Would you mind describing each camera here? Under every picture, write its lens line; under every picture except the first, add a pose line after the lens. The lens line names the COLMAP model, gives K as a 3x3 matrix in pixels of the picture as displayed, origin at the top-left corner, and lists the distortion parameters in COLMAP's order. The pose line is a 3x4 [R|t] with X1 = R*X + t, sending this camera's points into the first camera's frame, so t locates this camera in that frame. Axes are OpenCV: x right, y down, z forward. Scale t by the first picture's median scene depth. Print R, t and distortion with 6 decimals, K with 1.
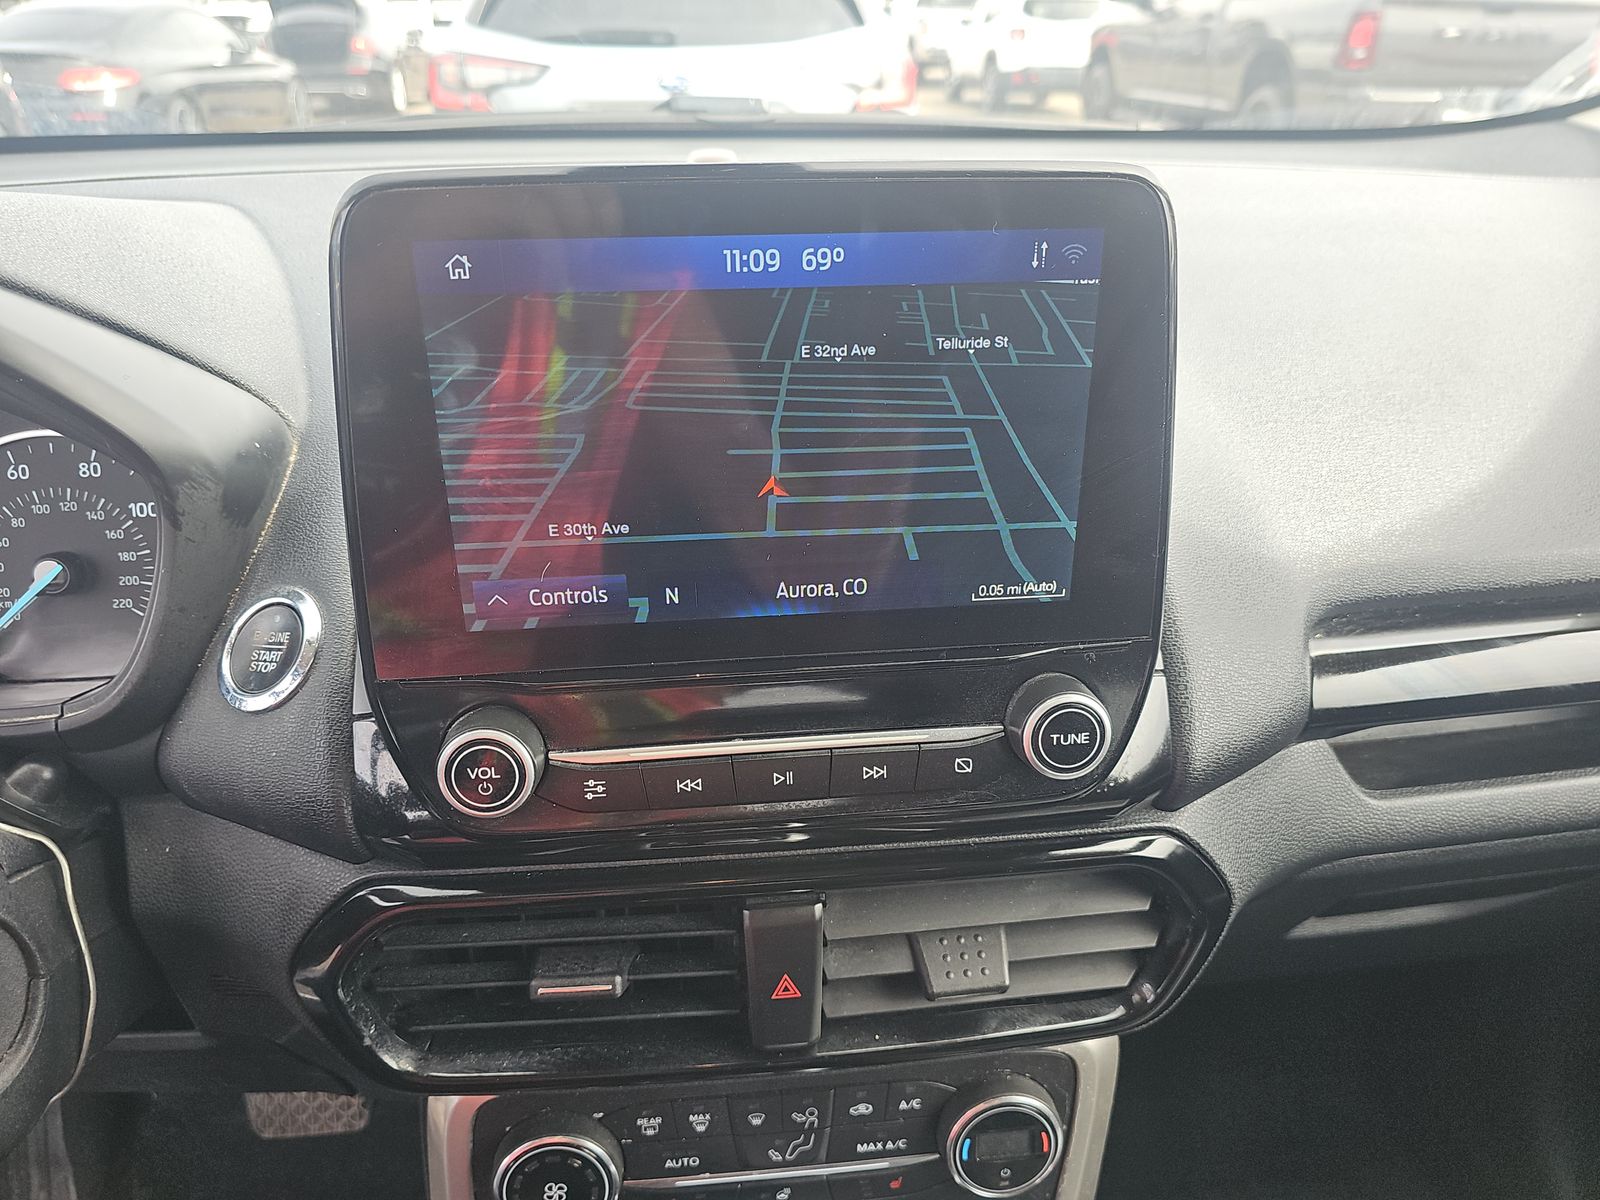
lens RADIAL K [[1054.4, 0, 781.7], [0, 1054.4, 598.6], [0, 0, 1]] dist [0.010369, 0.001480]
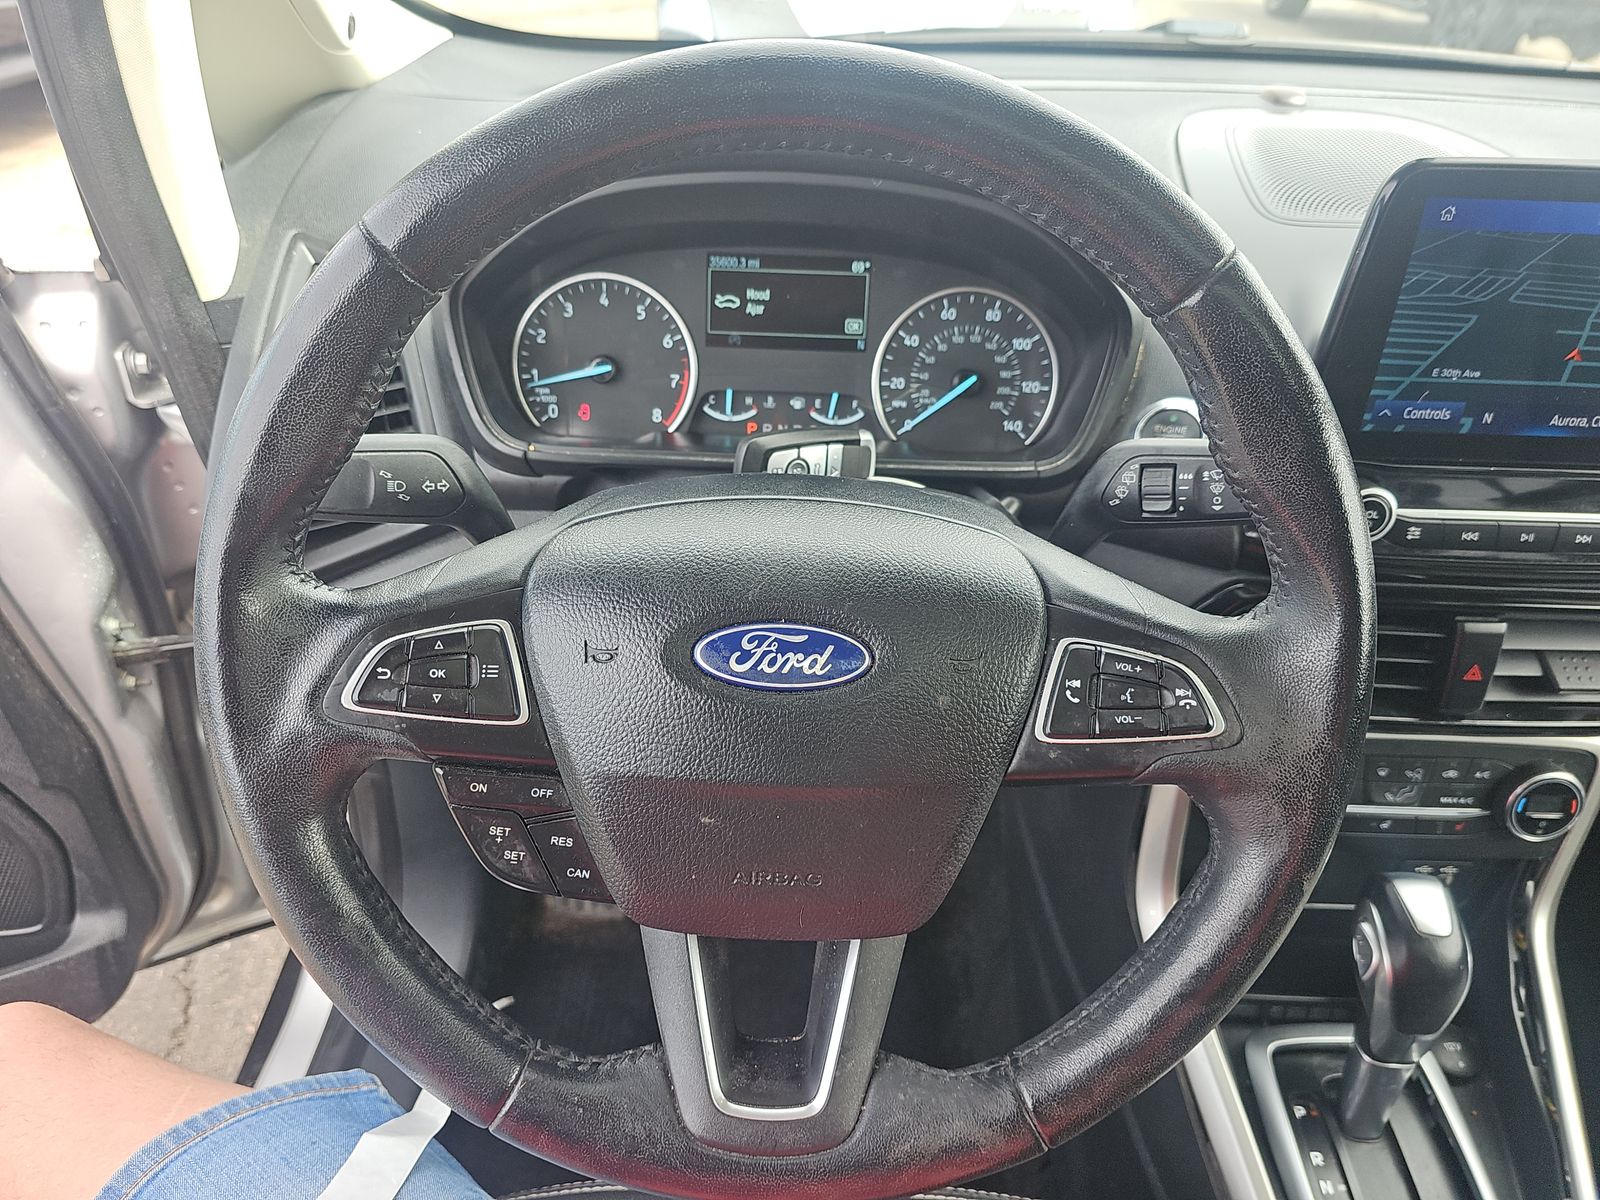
lens RADIAL K [[1054.4, 0, 781.7], [0, 1054.4, 598.6], [0, 0, 1]] dist [0.010369, 0.001480]
pose [[0.993355, 0.088366, -0.073736, -0.892674], [-0.079554, 0.990185, 0.114911, 0.147172], [0.083166, -0.108282, 0.990635, -0.644310]]
